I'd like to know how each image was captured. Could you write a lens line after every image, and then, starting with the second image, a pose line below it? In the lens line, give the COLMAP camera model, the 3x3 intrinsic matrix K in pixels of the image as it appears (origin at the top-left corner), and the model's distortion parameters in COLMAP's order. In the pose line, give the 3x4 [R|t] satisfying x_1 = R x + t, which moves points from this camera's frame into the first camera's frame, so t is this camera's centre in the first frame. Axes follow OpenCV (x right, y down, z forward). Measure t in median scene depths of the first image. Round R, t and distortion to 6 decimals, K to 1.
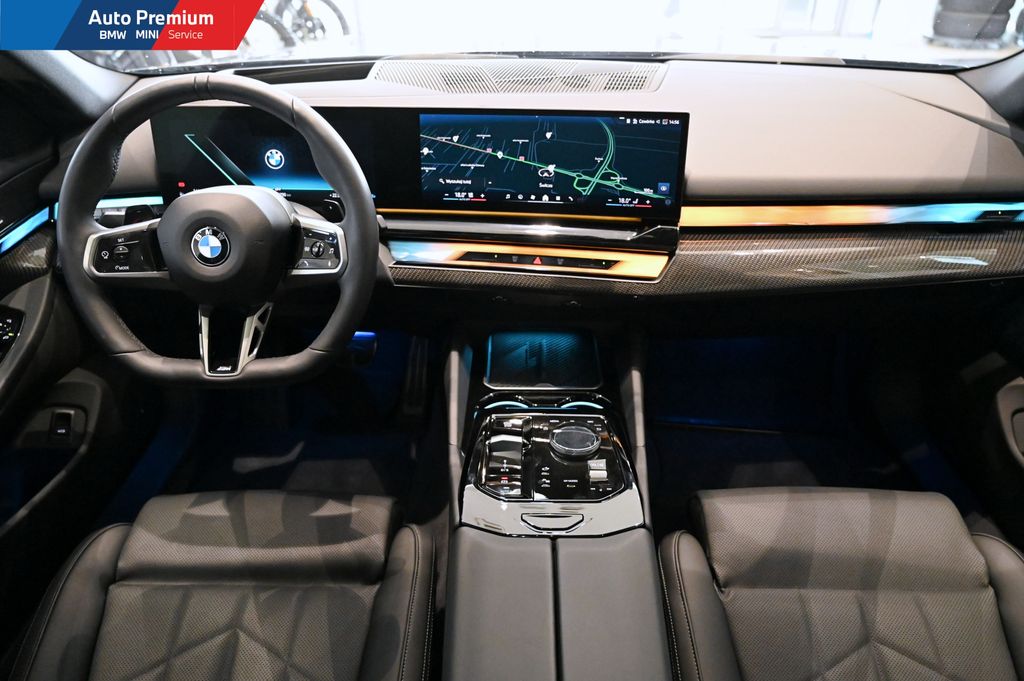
lens RADIAL K [[725.3, 0, 510.9], [0, 725.3, 340.4], [0, 0, 1]] dist [-0.018353, 0.014847]
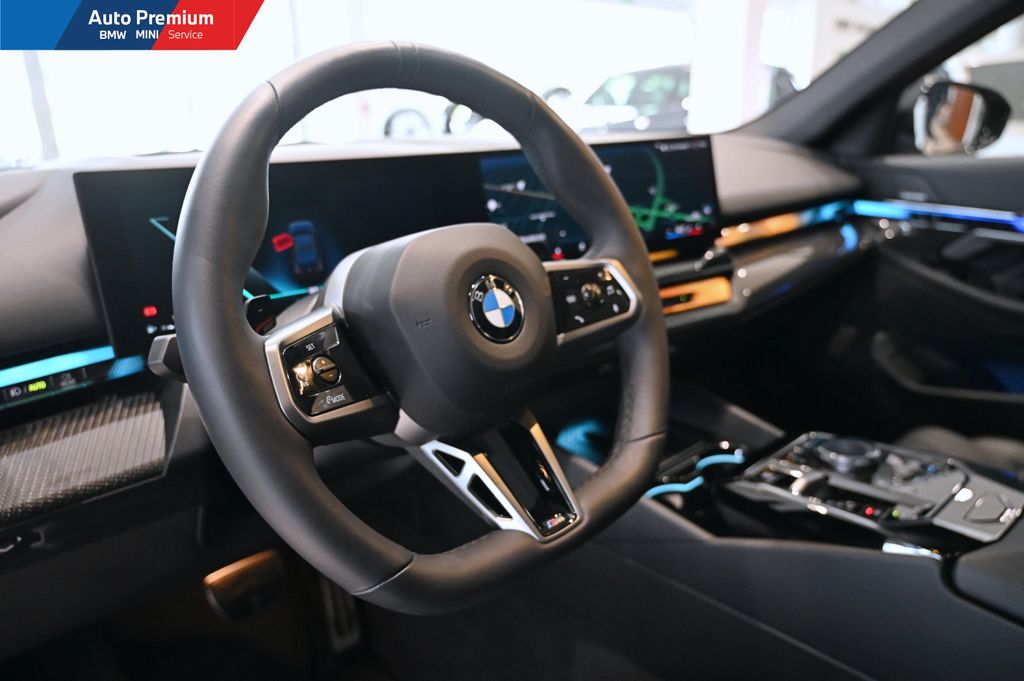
lens RADIAL K [[725.3, 0, 511.4], [0, 725.3, 339.1], [0, 0, 1]] dist [-0.018353, 0.014847]
pose [[0.719354, -0.210642, 0.661936, -0.656850], [0.388158, 0.912154, -0.131560, -0.024629], [-0.576076, 0.351574, 0.737924, 0.485262]]
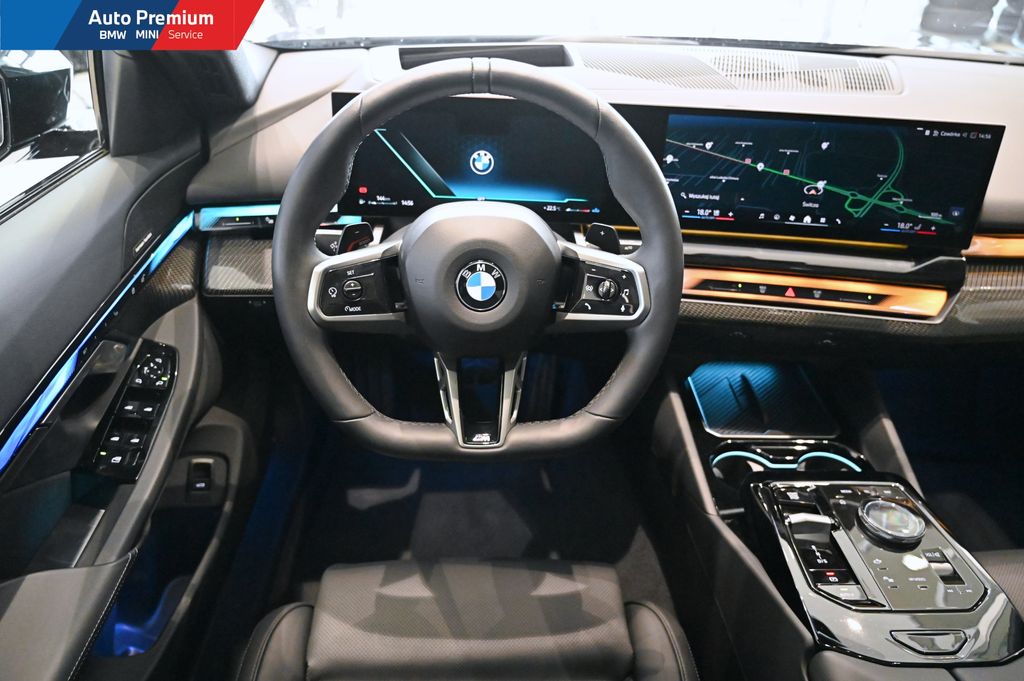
lens RADIAL K [[699.8, 0, 509.9], [0, 699.8, 340.4], [0, 0, 1]] dist [-0.009975, 0.006163]
pose [[0.997660, 0.011148, 0.067450, -0.361780], [-0.013921, 0.999071, 0.040779, -0.085699], [-0.066933, -0.041622, 0.996889, 0.208514]]
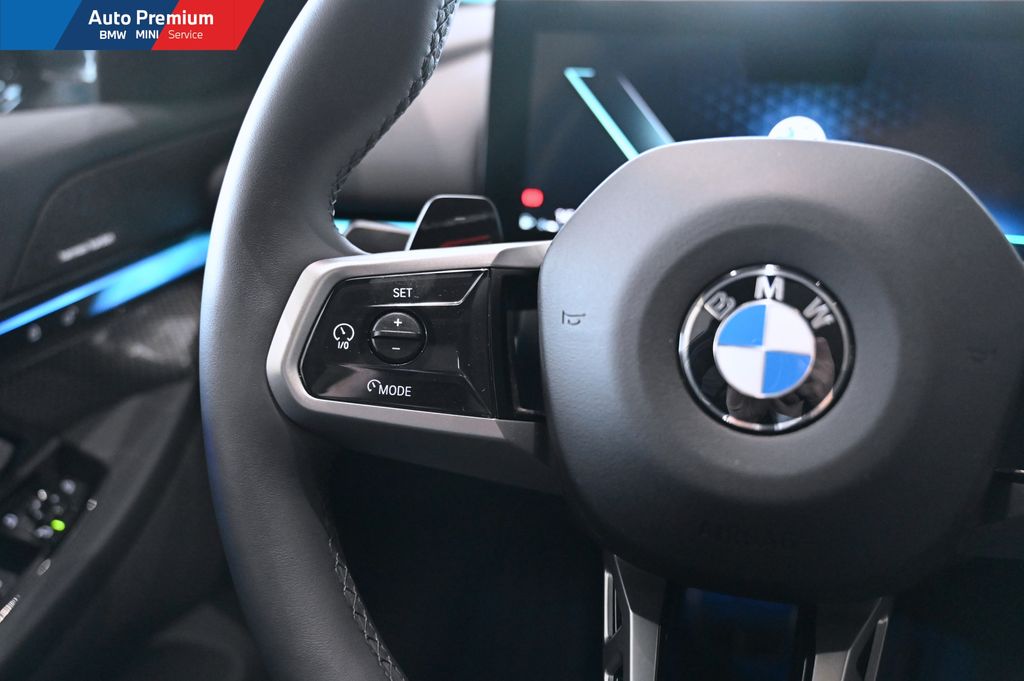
lens RADIAL K [[898.6, 0, 509.0], [0, 898.6, 343.3], [0, 0, 1]] dist [-0.015779, 0.003381]
pose [[0.956022, 0.109649, -0.272028, -0.346081], [-0.160491, 0.971885, -0.172286, -0.056892], [0.245489, 0.208367, 0.946741, 0.585833]]
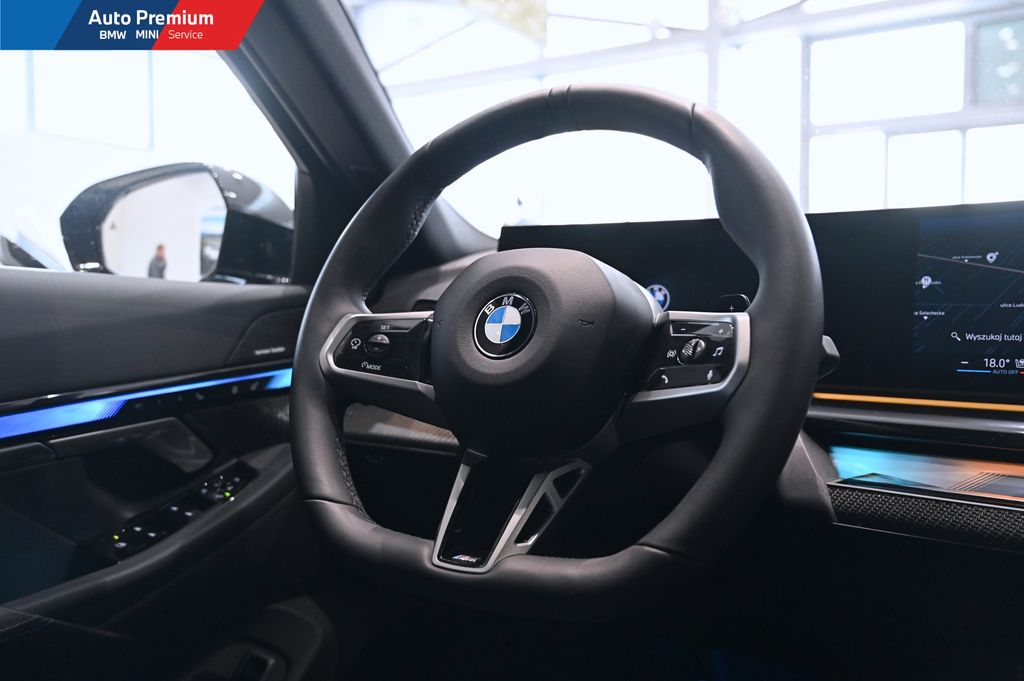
lens RADIAL K [[854.3, 0, 509.0], [0, 854.3, 337.5], [0, 0, 1]] dist [-0.007123, 0.004898]
pose [[0.866752, 0.029911, -0.497842, -0.071543], [-0.272892, 0.863961, -0.423203, 0.128413], [0.417457, 0.502669, 0.757003, 0.425169]]
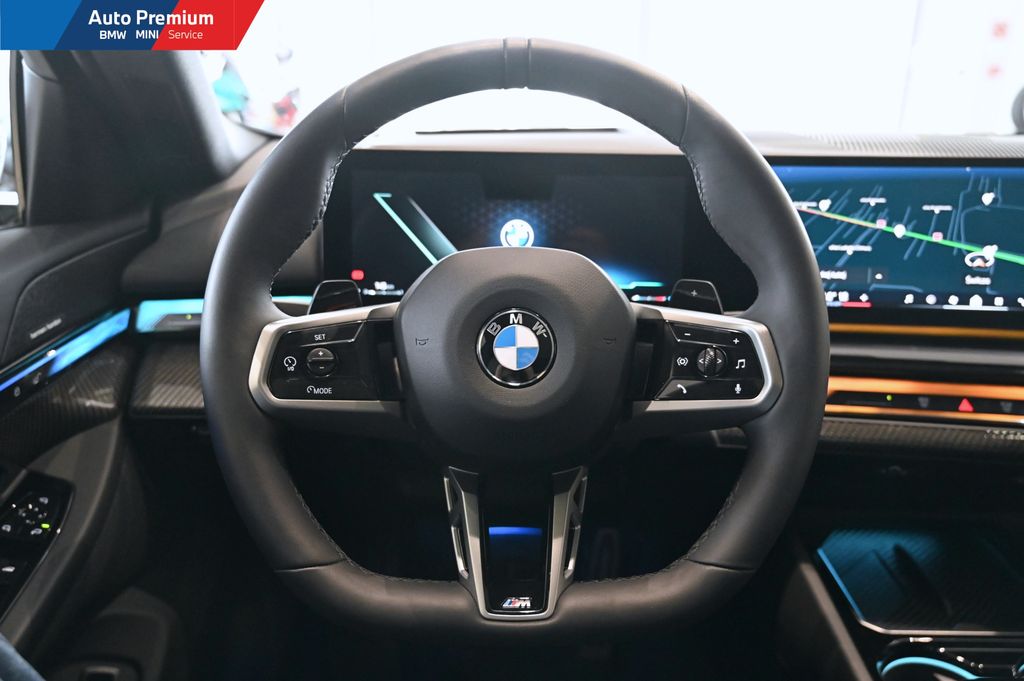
lens RADIAL K [[780.1, 0, 513.1], [0, 780.1, 345.3], [0, 0, 1]] dist [-0.005641, 0.007003]
pose [[0.999795, 0.012750, 0.015759, -0.354670], [-0.008550, 0.970127, -0.242447, -0.001124], [-0.018380, 0.242262, 0.970037, 0.398895]]
